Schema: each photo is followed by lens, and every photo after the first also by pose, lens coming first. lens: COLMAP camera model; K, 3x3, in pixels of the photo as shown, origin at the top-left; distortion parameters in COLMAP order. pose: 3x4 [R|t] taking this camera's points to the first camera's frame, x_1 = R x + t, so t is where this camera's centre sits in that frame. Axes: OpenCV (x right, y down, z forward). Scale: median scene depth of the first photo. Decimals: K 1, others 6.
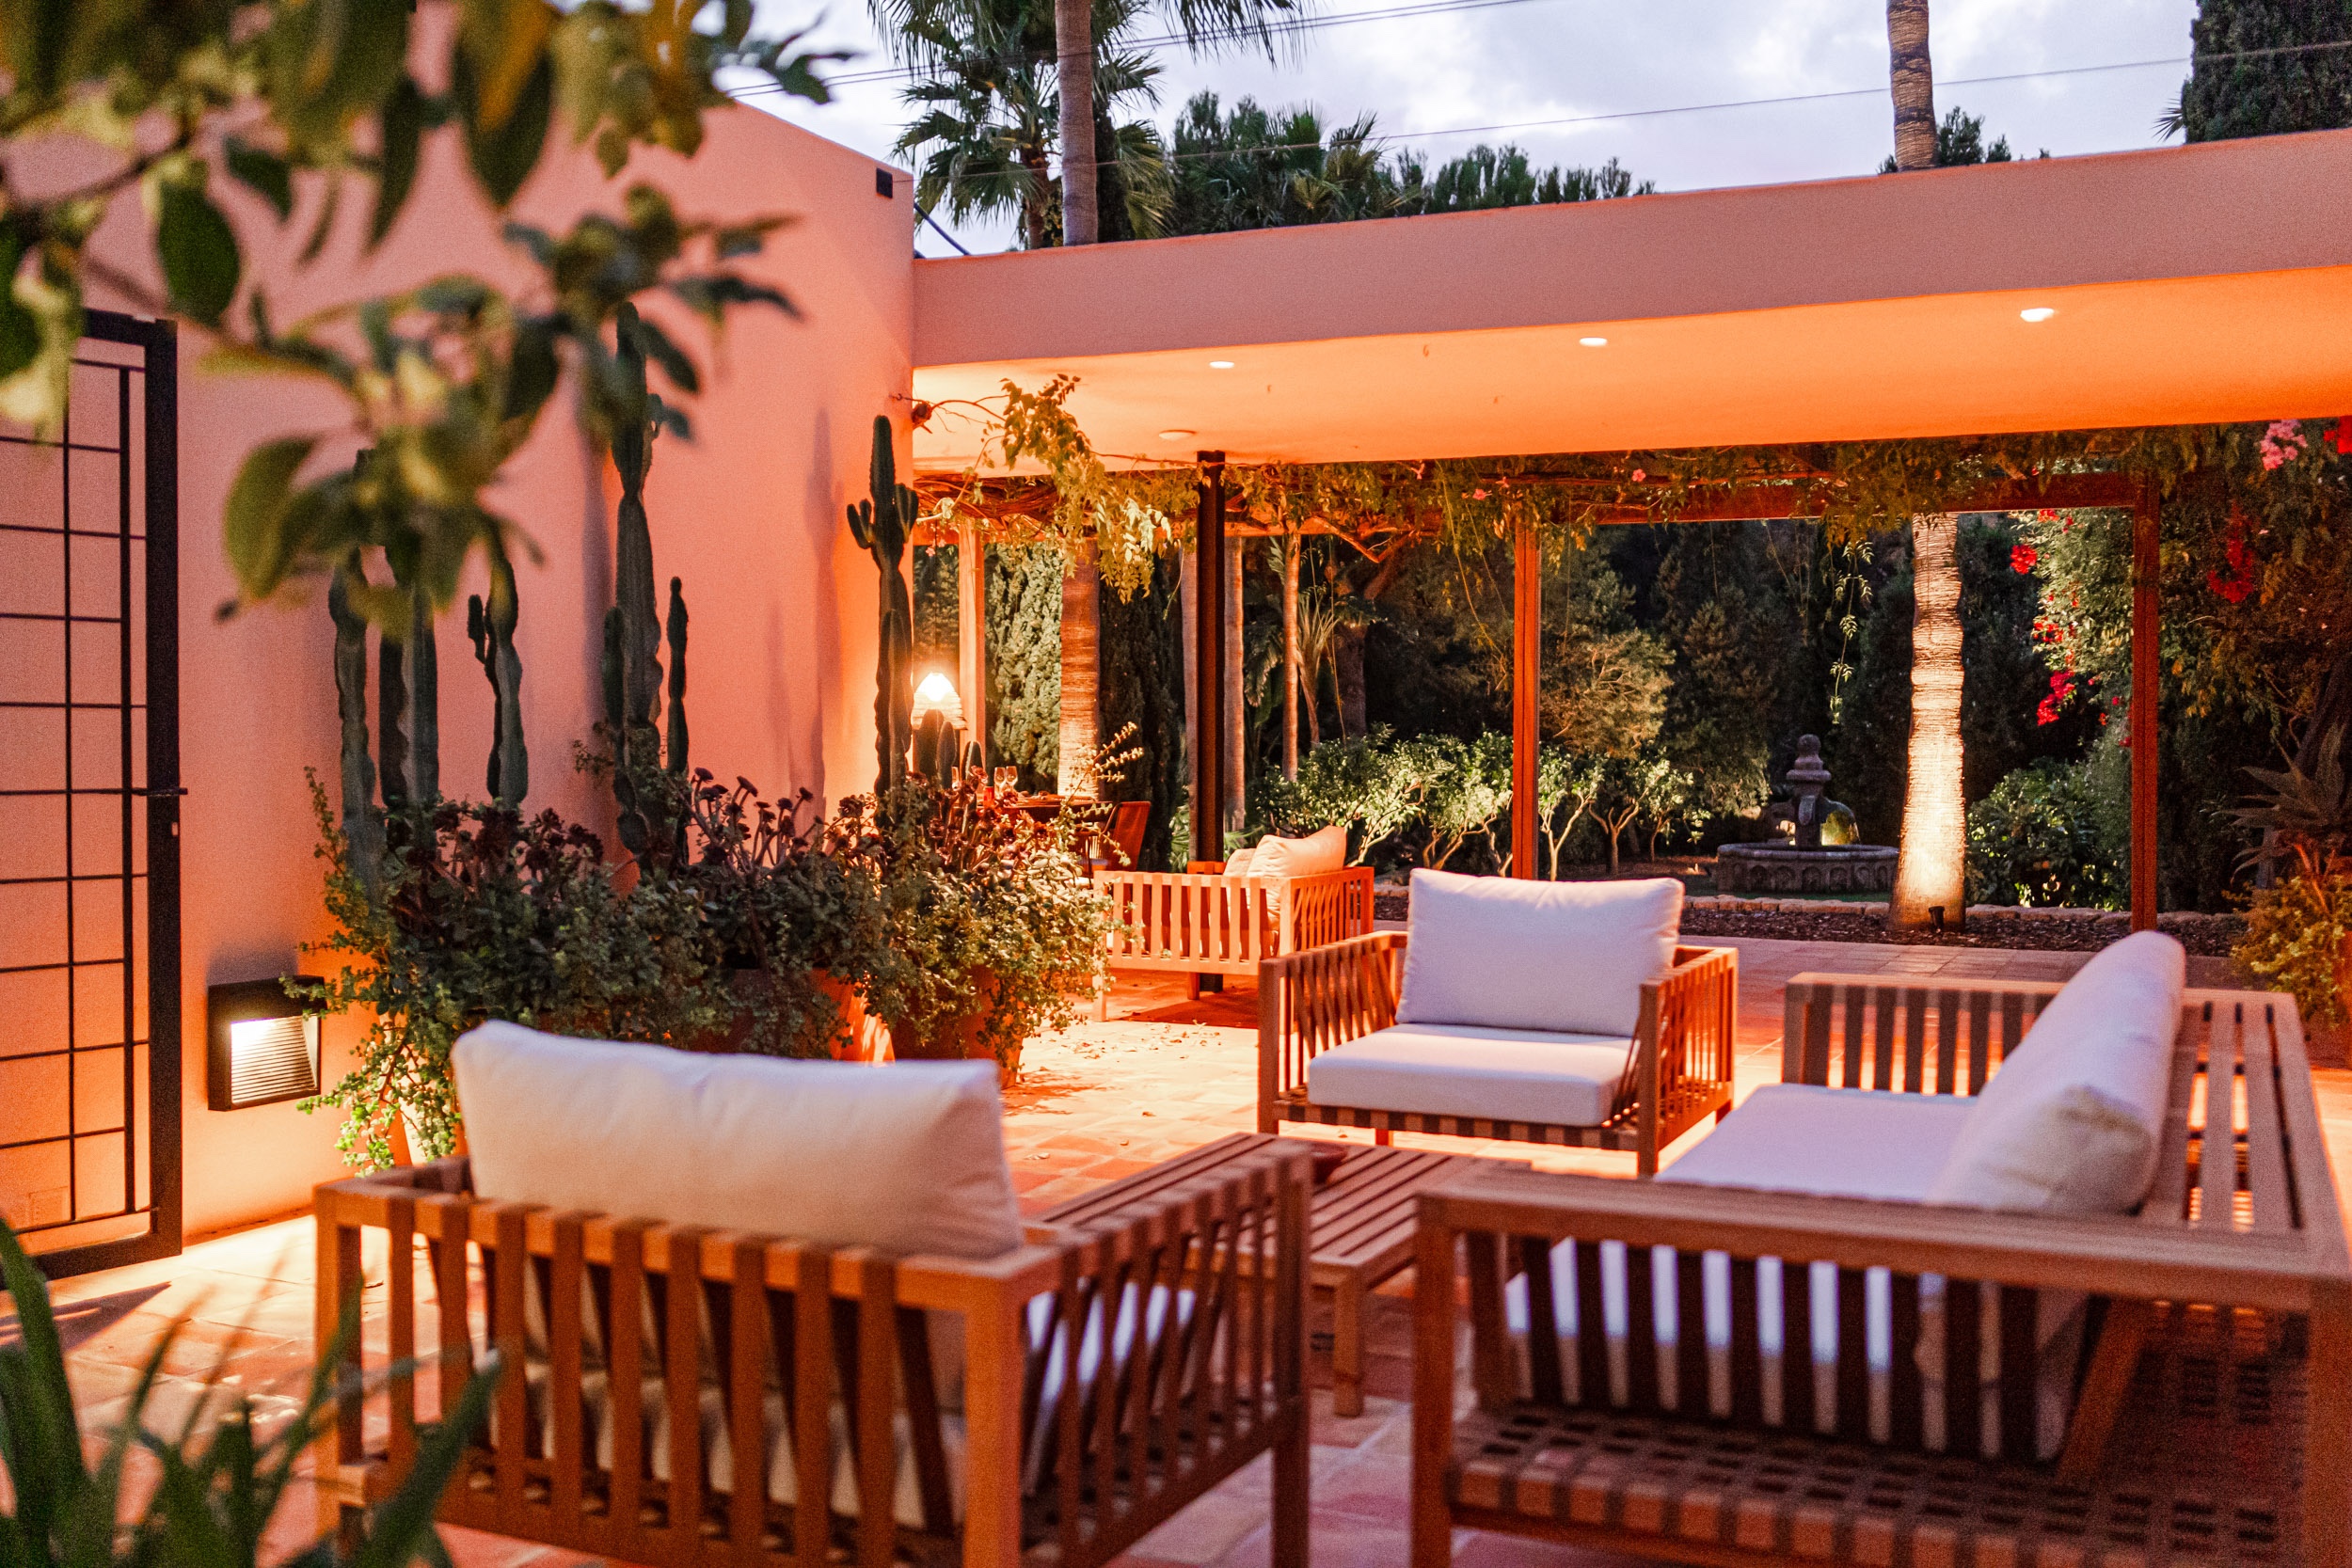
lens RADIAL K [[2260.7, 0, 1203.4], [0, 2260.7, 785.5], [0, 0, 1]] dist [-0.009258, 0.001830]
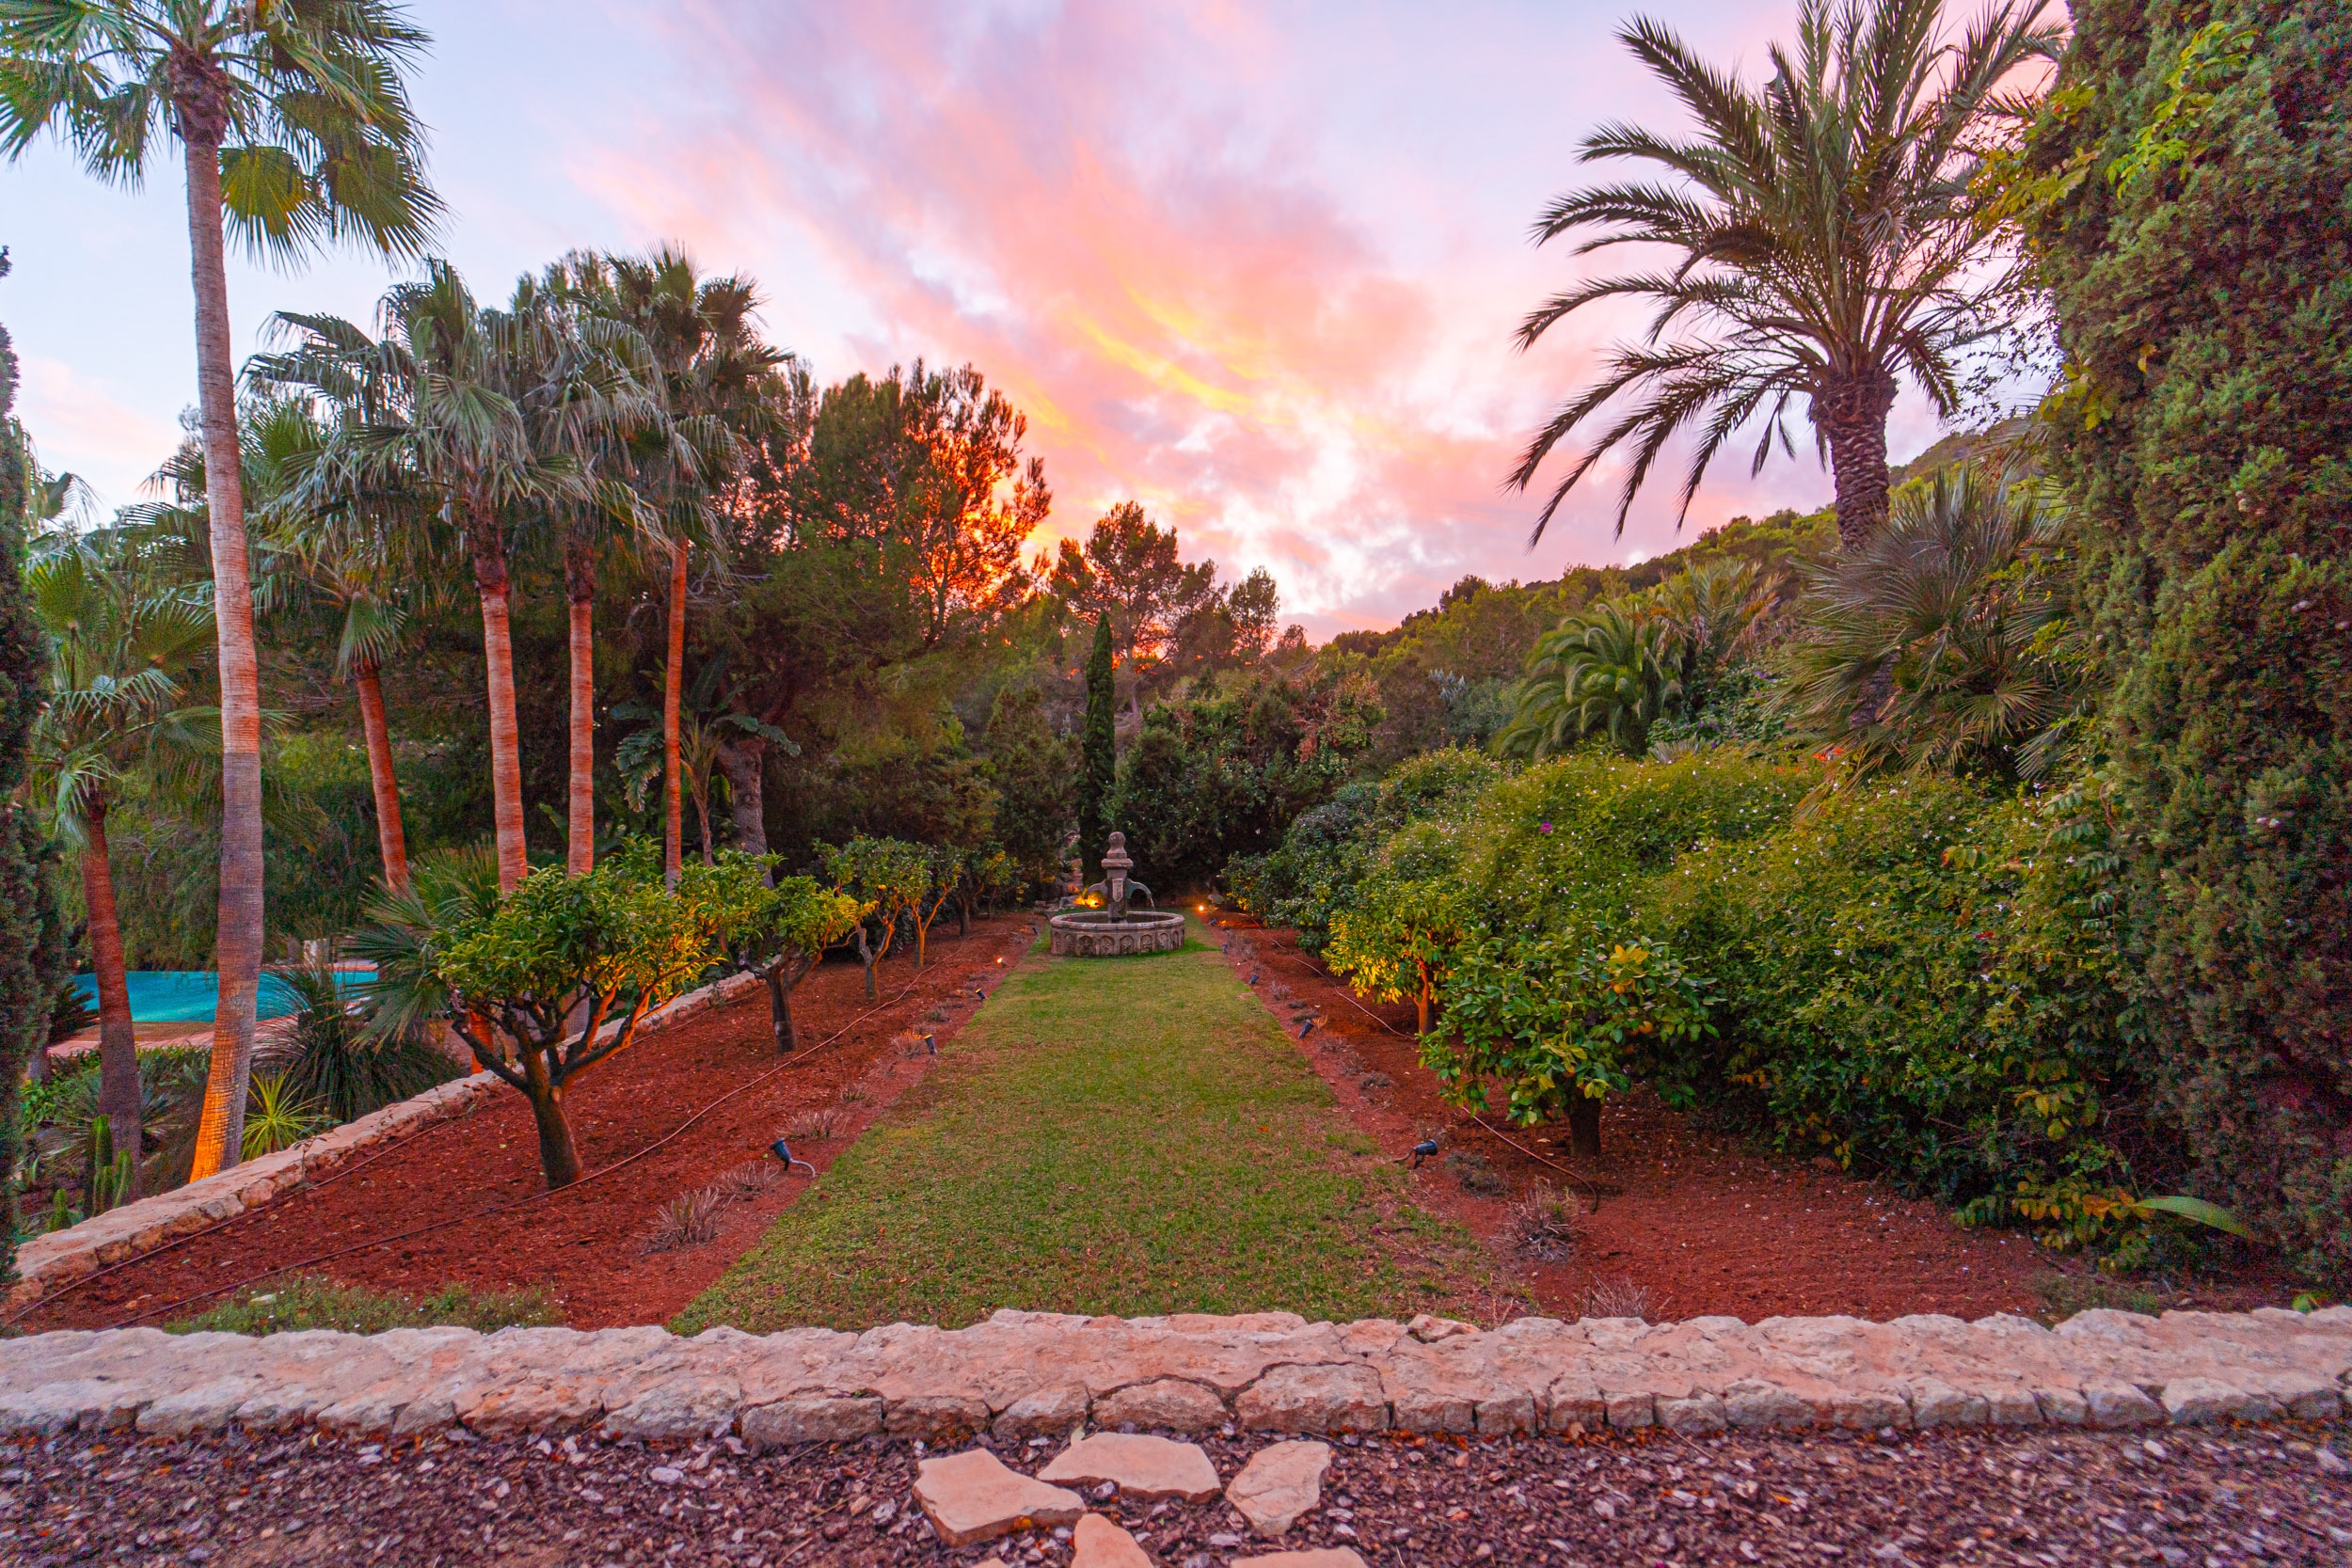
lens RADIAL K [[939.7, 0, 1198.0], [0, 939.7, 810.5], [0, 0, 1]] dist [-0.000250, -0.000022]
pose [[0.903438, -0.002191, 0.428713, 0.164863], [0.016803, 0.999400, -0.030301, -0.040787], [-0.428389, 0.034579, 0.902933, 1.082733]]
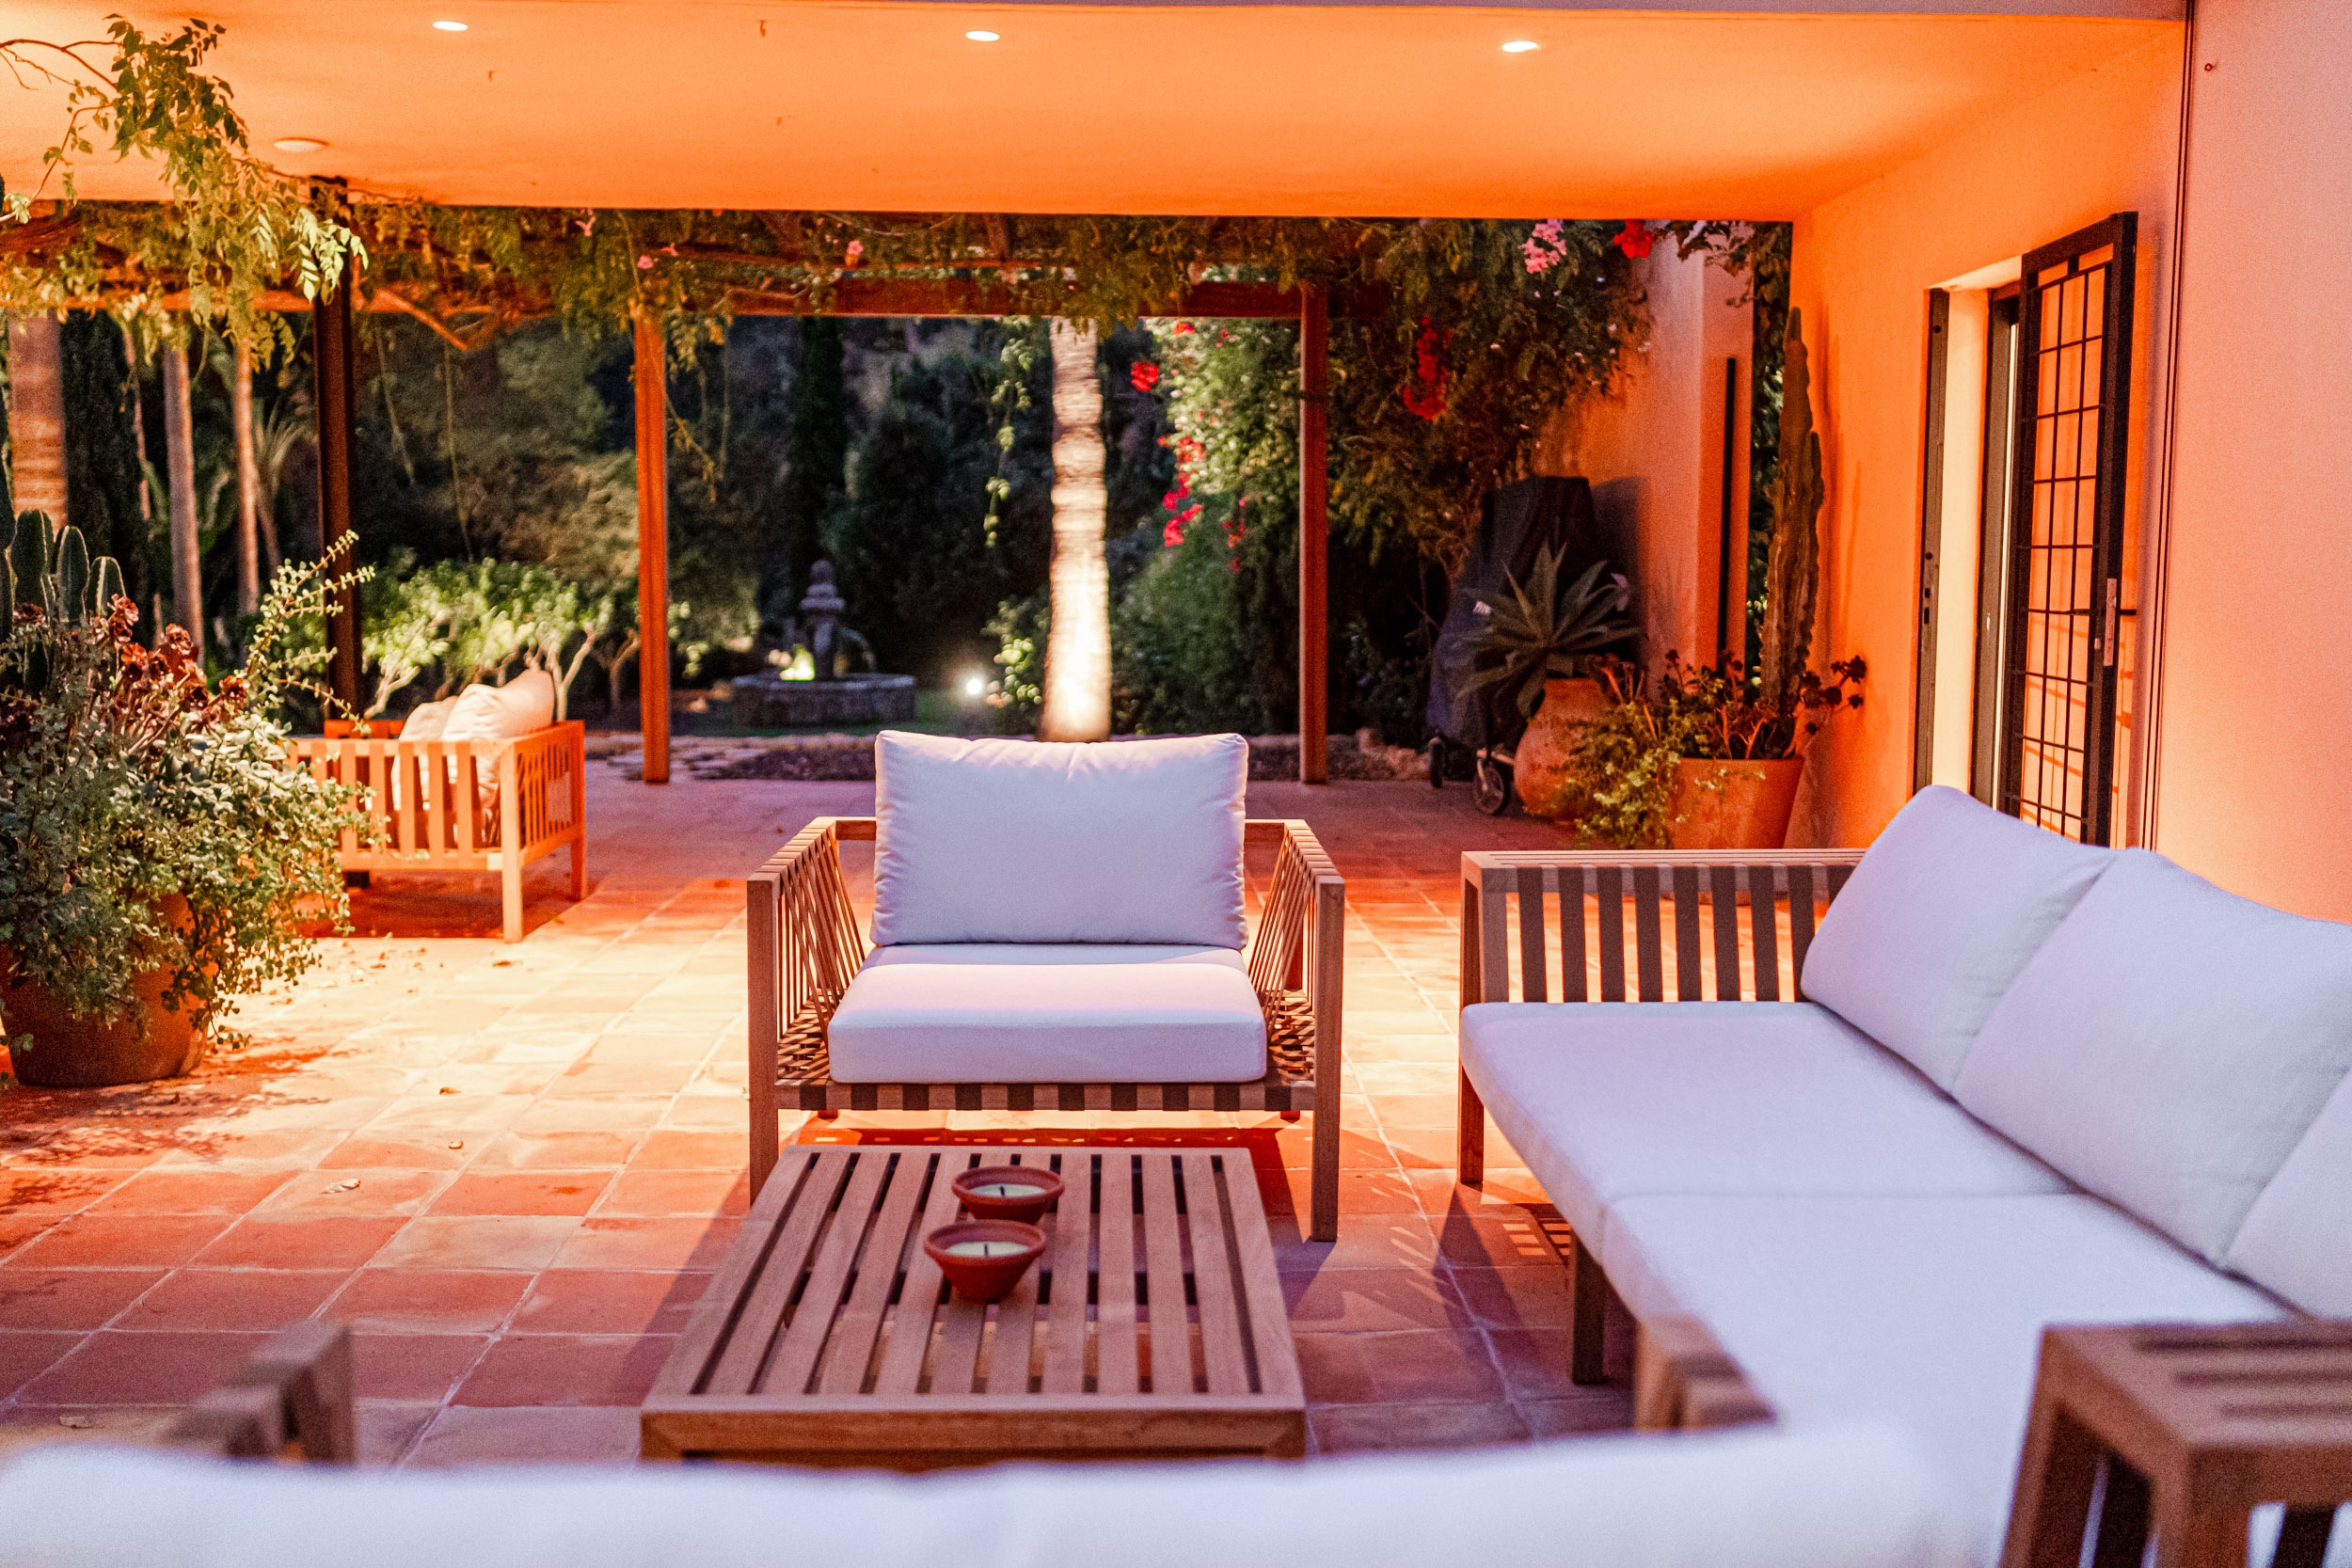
lens RADIAL K [[2260.7, 0, 1203.4], [0, 2260.7, 785.5], [0, 0, 1]] dist [-0.009258, 0.001830]
pose [[0.892607, -0.045395, 0.448543, -0.057478], [0.011928, 0.996947, 0.077159, 0.000035], [-0.450677, -0.063523, 0.890424, 0.128732]]
